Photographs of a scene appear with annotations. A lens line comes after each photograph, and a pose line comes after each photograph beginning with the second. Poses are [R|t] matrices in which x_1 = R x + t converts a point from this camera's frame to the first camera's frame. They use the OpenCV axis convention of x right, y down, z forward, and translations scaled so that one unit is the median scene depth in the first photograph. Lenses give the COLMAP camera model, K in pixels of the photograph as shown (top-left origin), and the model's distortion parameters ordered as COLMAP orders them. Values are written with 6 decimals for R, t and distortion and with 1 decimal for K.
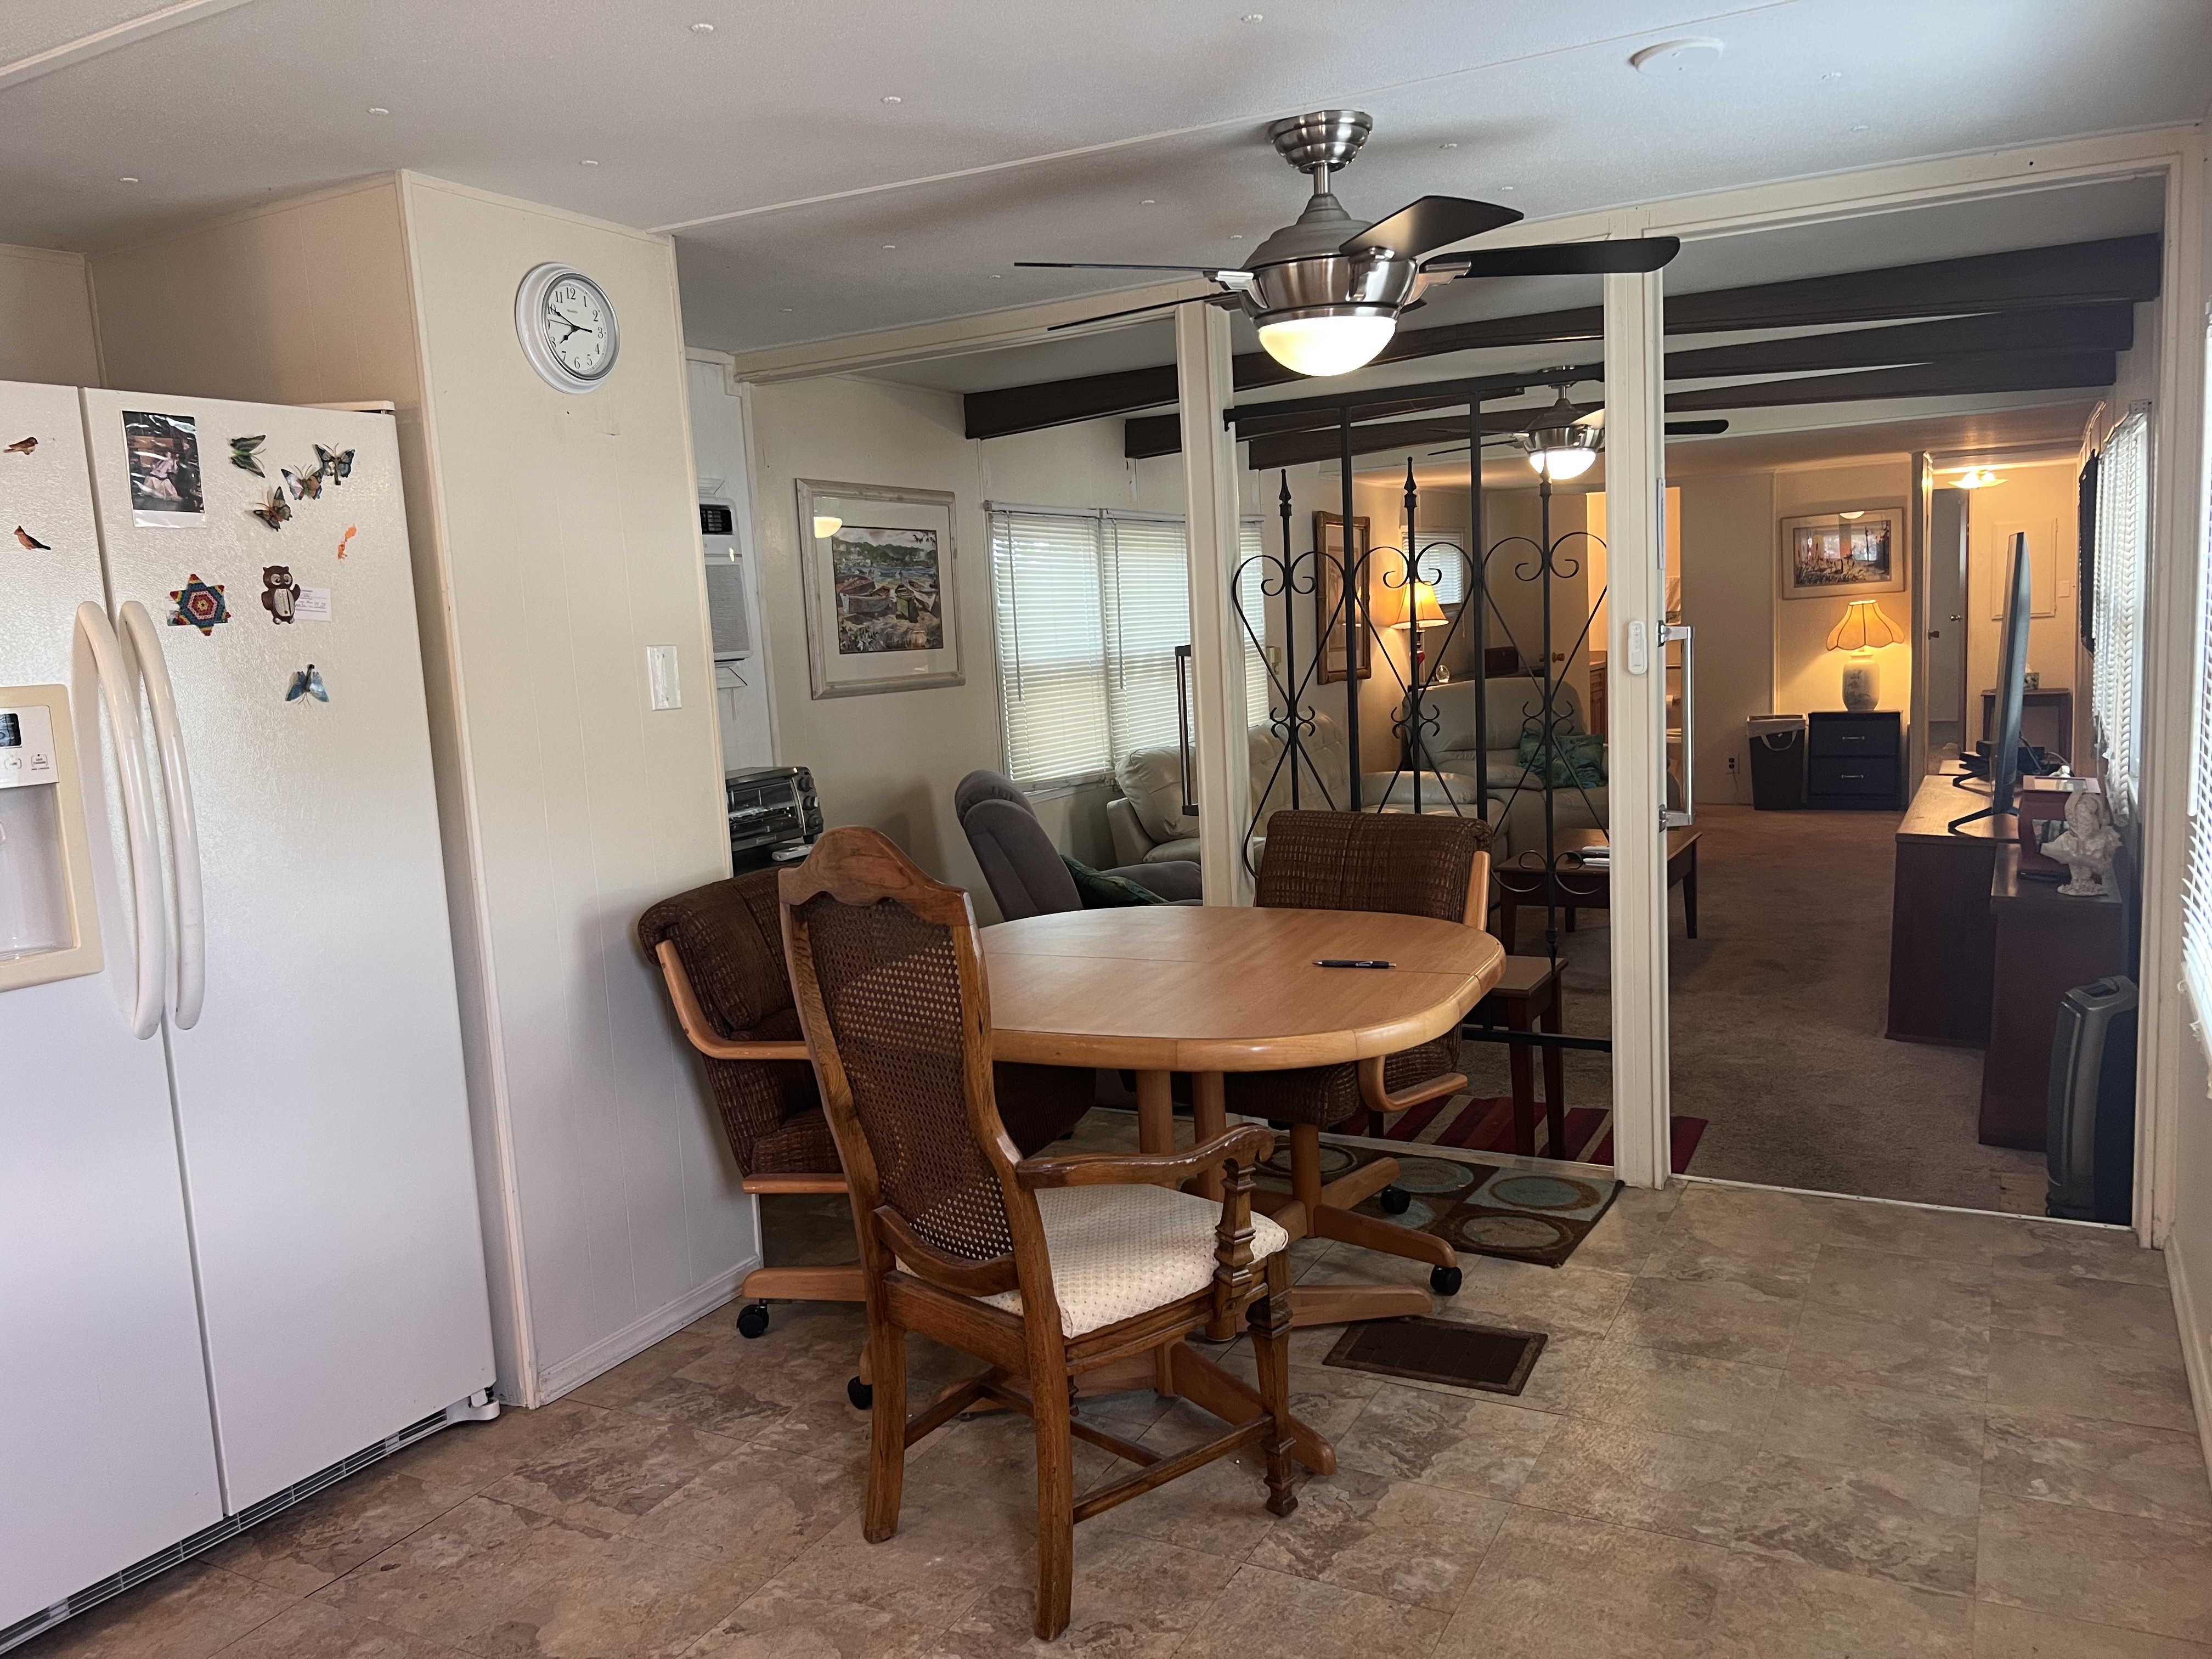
lens RADIAL K [[1675.2, 0, 1112.1], [0, 1675.2, 842.8], [0, 0, 1]] dist [0.062154, -0.075235]
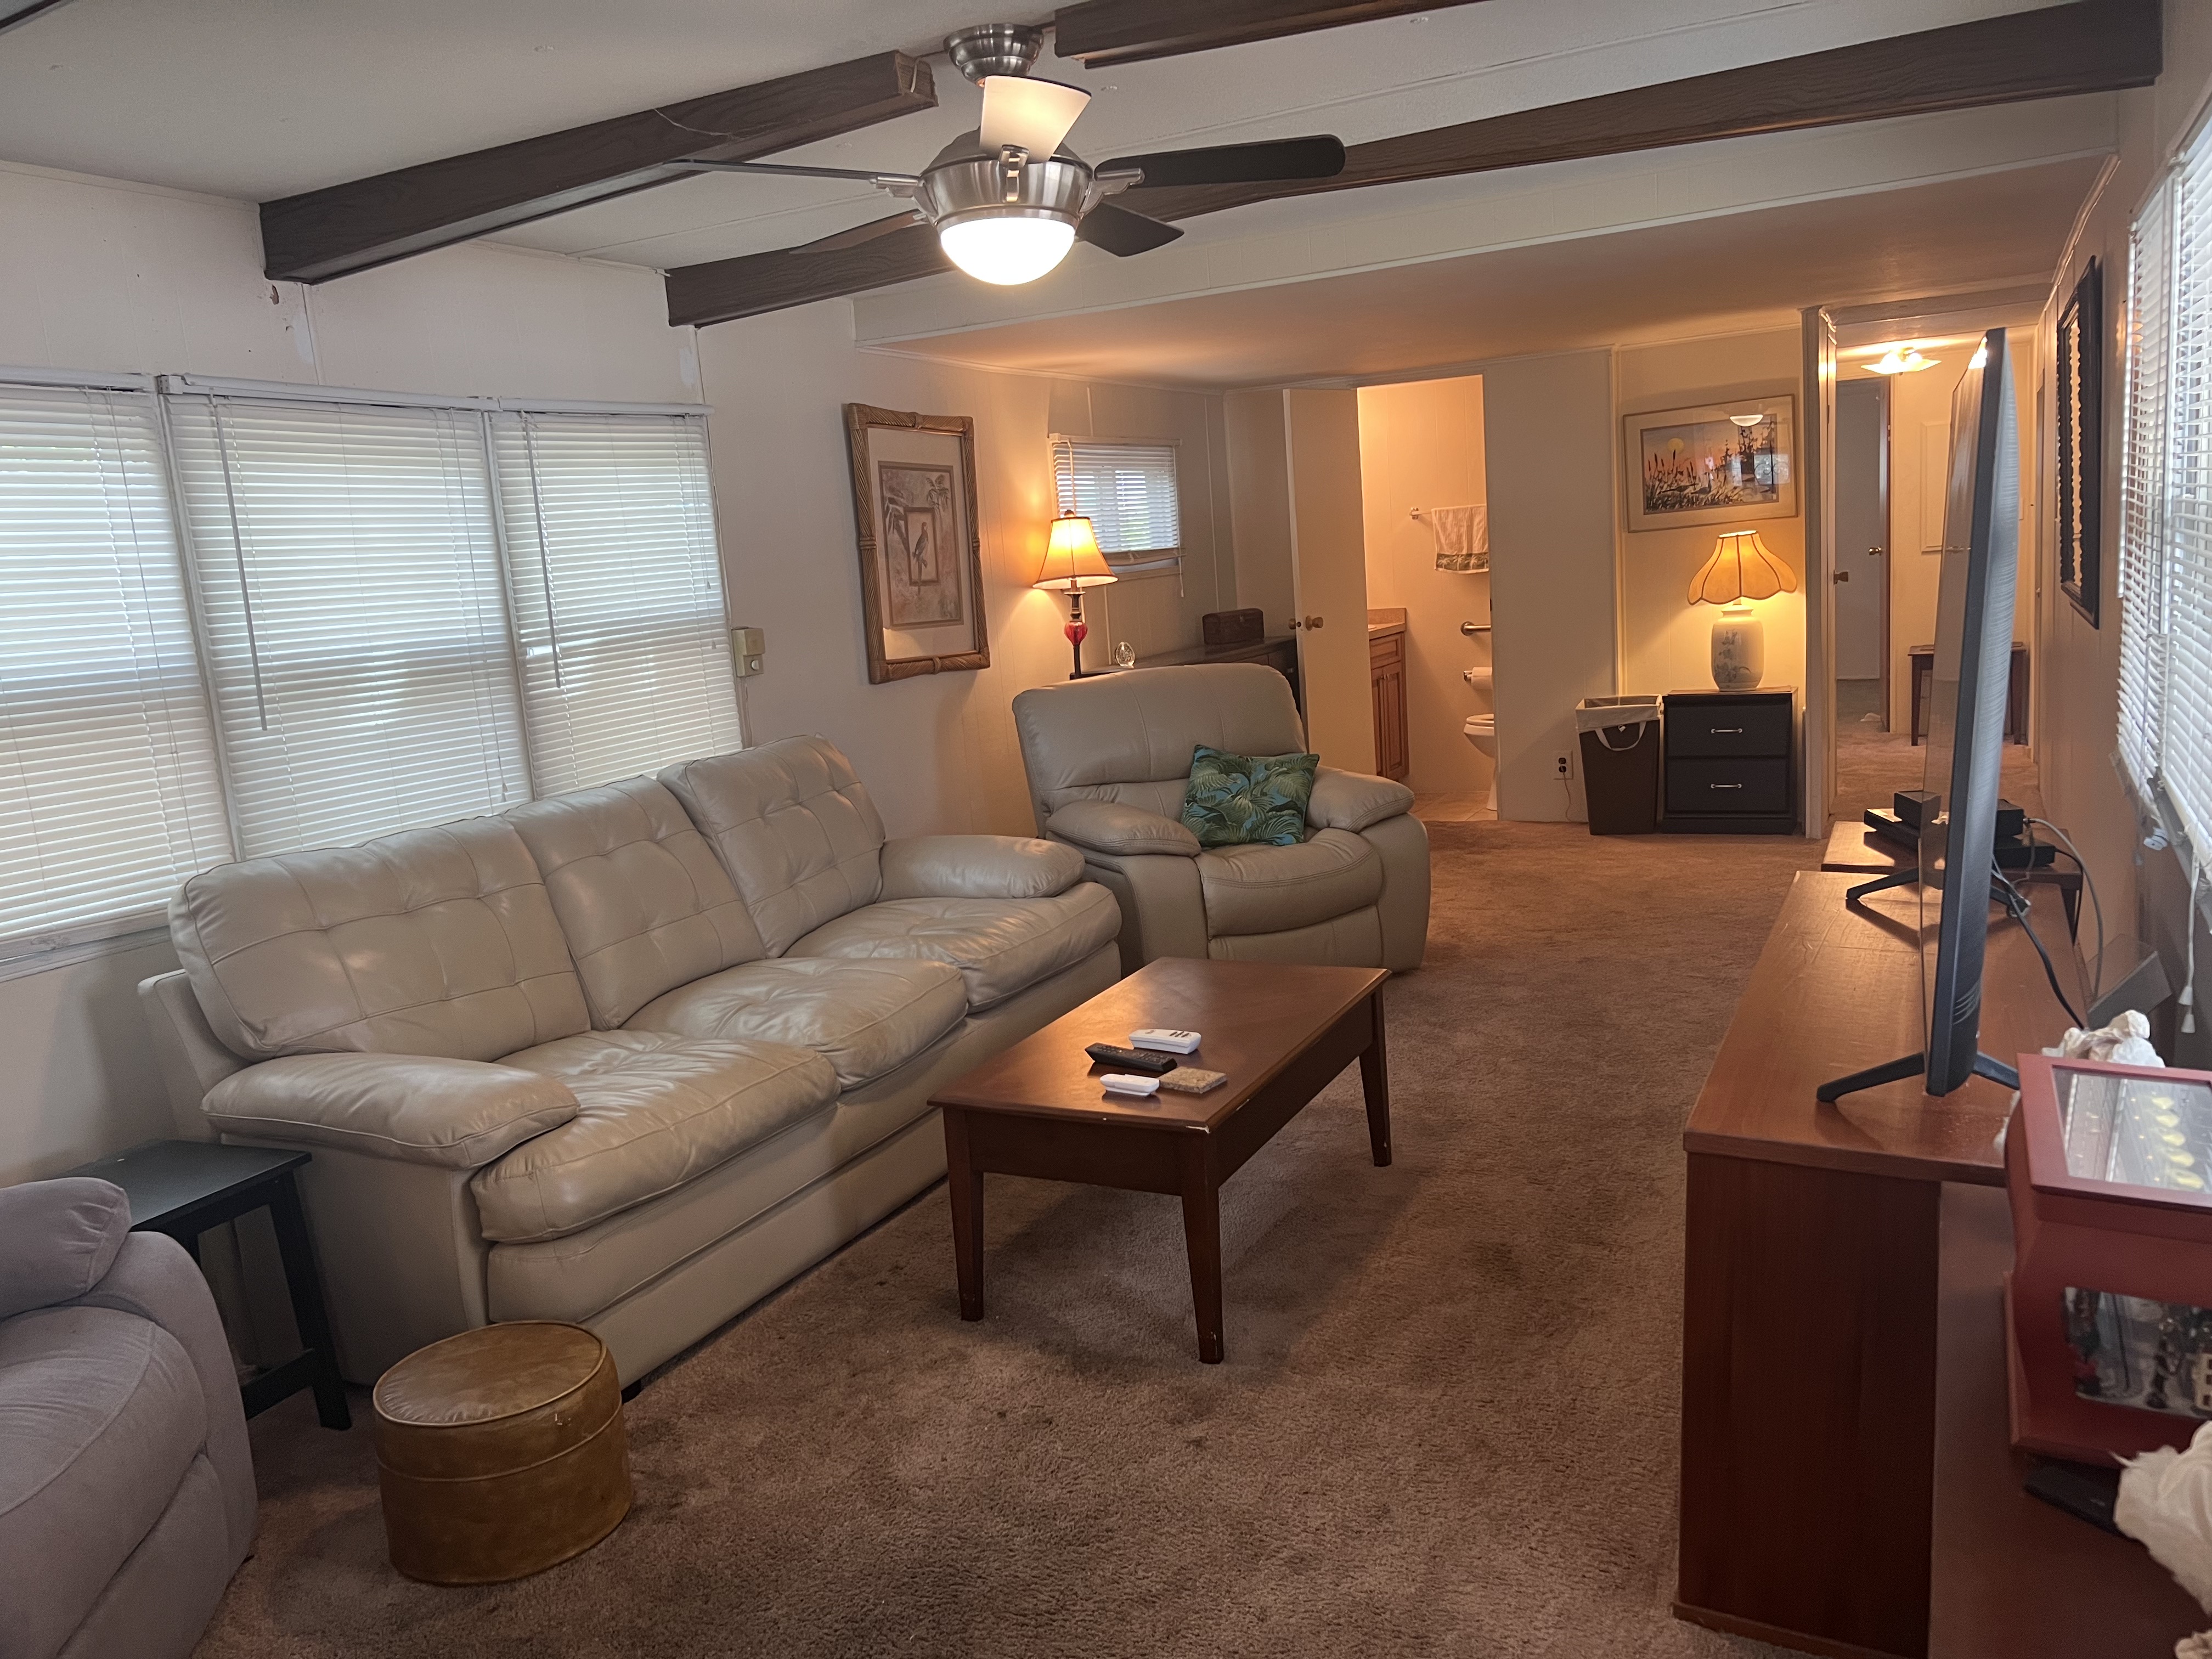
lens RADIAL K [[1675.2, 0, 1102.5], [0, 1675.2, 838.7], [0, 0, 1]] dist [0.062154, -0.075235]
pose [[0.999319, -0.026337, 0.025828, 0.196073], [0.025567, 0.999232, 0.029690, -0.053706], [-0.026590, -0.029010, 0.999225, 0.375880]]
